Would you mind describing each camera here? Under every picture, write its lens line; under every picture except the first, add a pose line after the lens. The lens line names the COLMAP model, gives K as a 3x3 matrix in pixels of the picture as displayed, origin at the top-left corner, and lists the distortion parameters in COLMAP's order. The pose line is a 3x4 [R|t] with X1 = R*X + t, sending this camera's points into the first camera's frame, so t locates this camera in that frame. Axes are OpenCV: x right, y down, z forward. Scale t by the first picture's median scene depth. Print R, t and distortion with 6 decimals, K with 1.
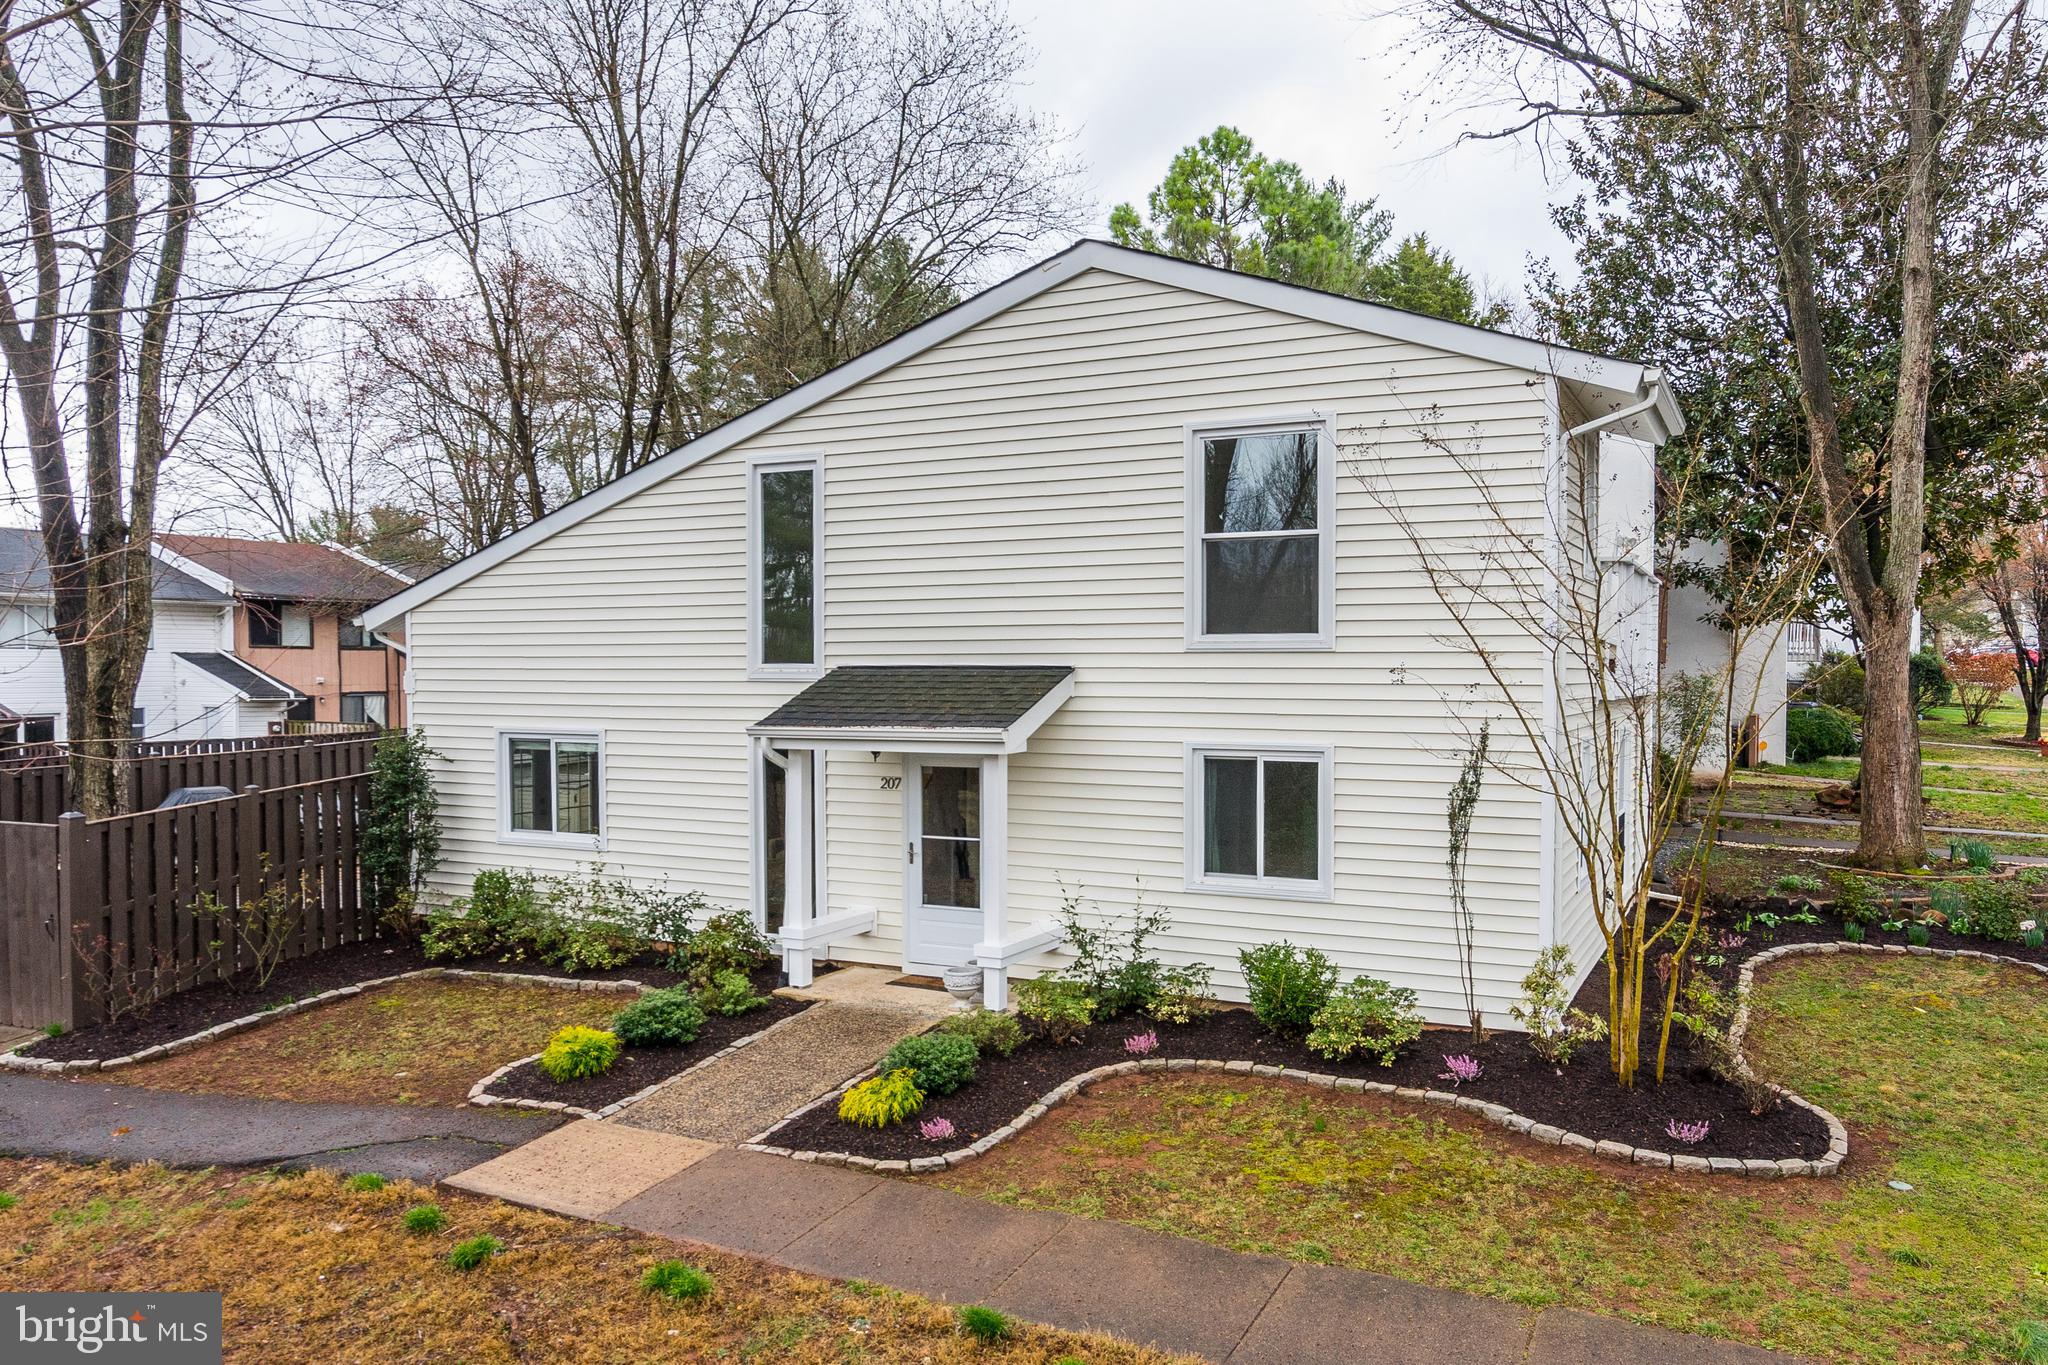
lens RADIAL K [[1419.3, 0, 1083.5], [0, 1419.3, 702.4], [0, 0, 1]] dist [-0.012159, 0.004783]
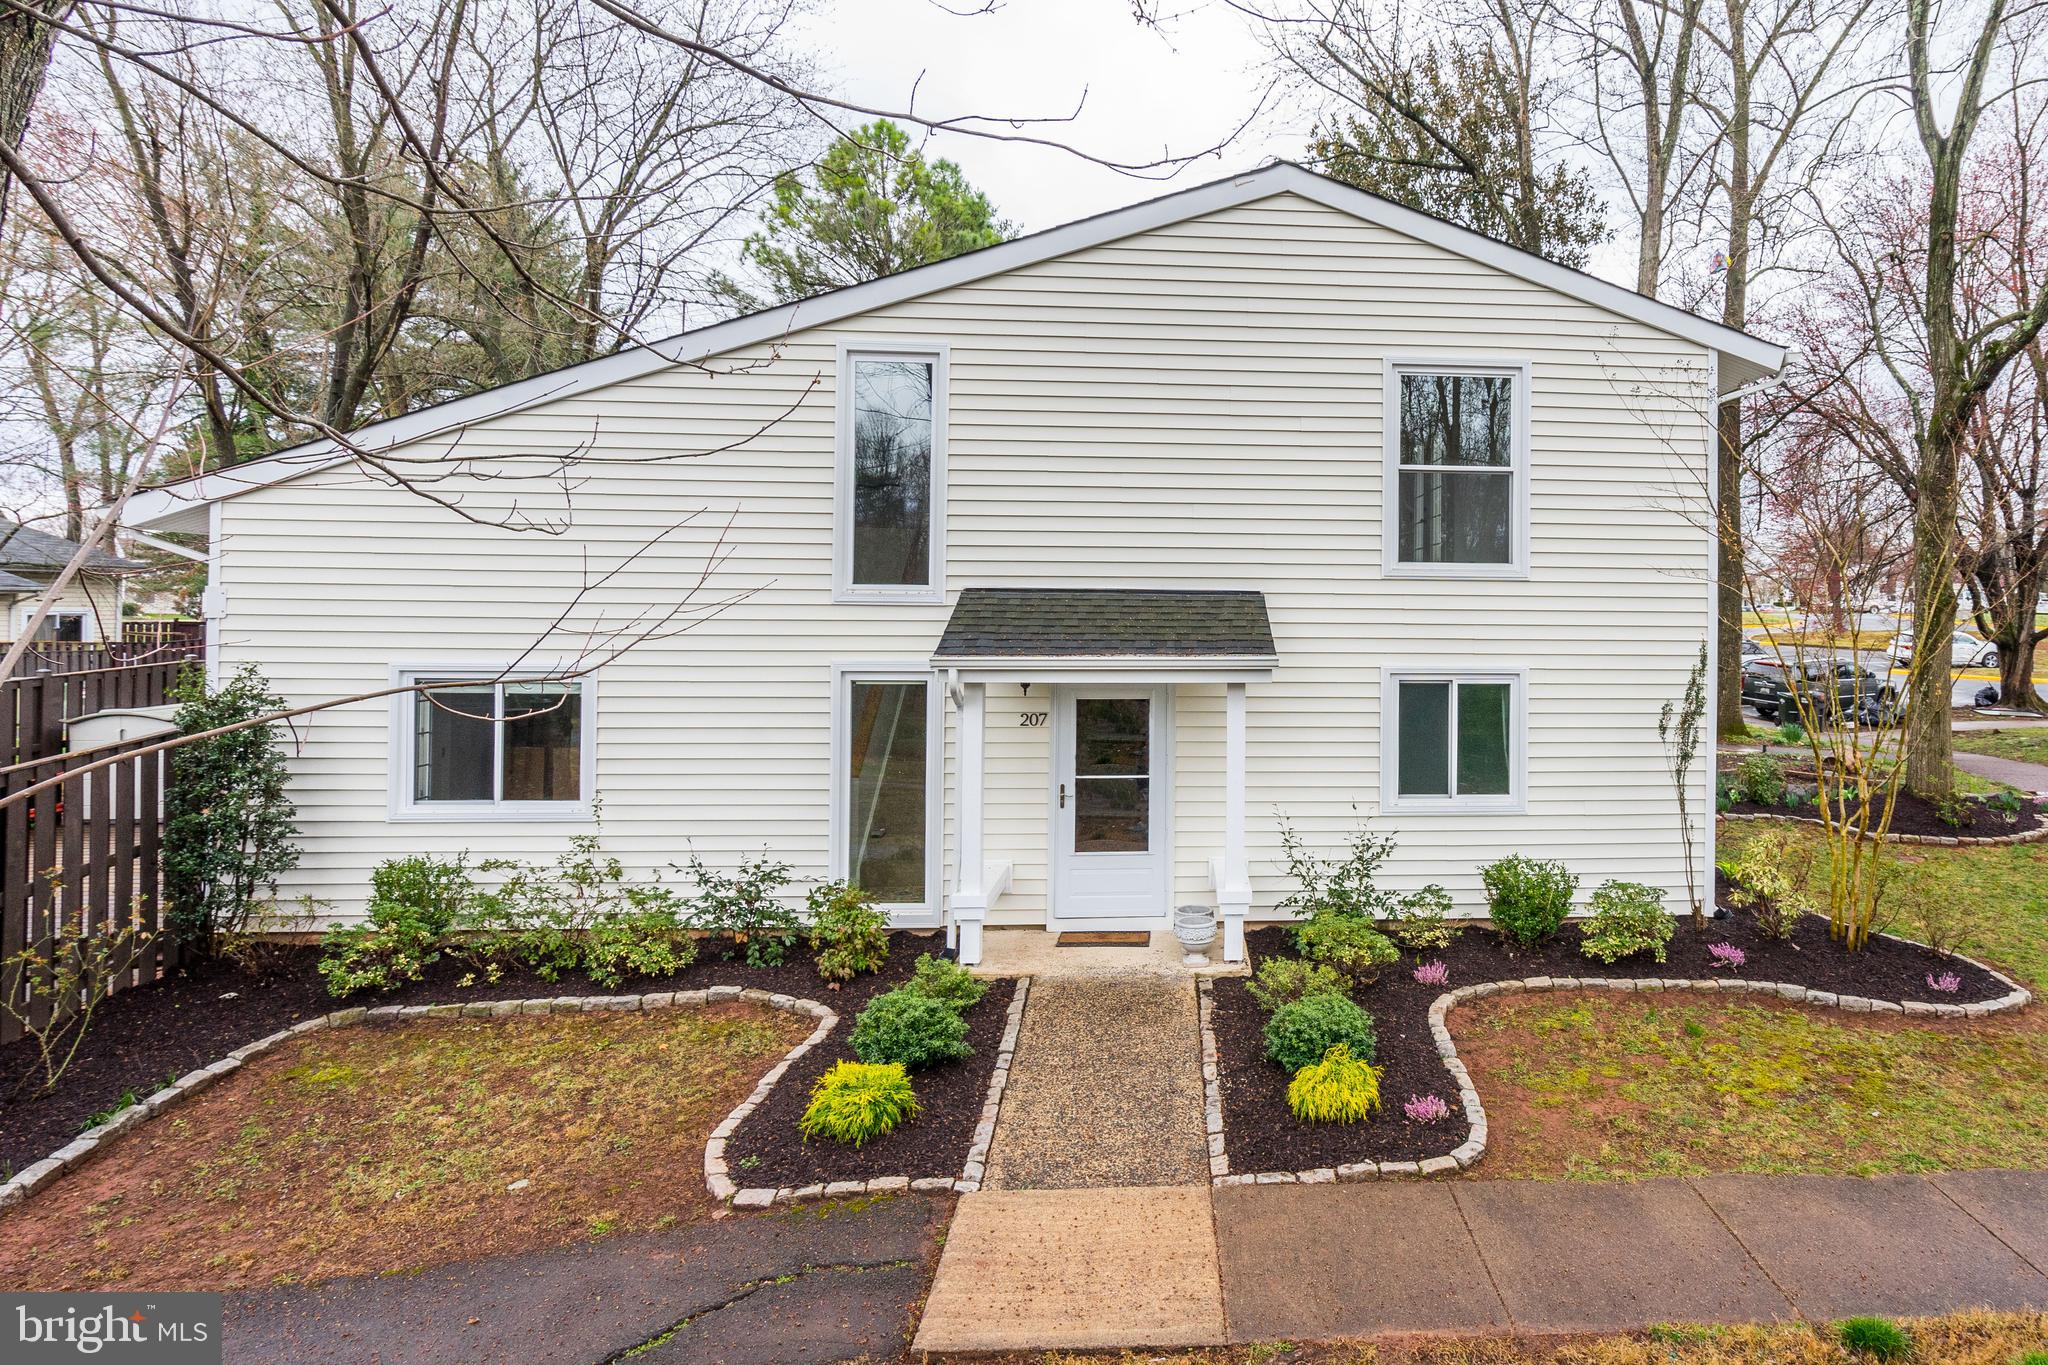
lens RADIAL K [[1167.2, 0, 1254.5], [0, 1167.2, 600.1], [0, 0, 1]] dist [-0.007131, 0.002653]
pose [[0.862951, 0.014554, 0.505079, -0.422063], [0.003138, 0.999411, -0.034159, 0.007925], [-0.505279, 0.031062, 0.862397, 0.315897]]
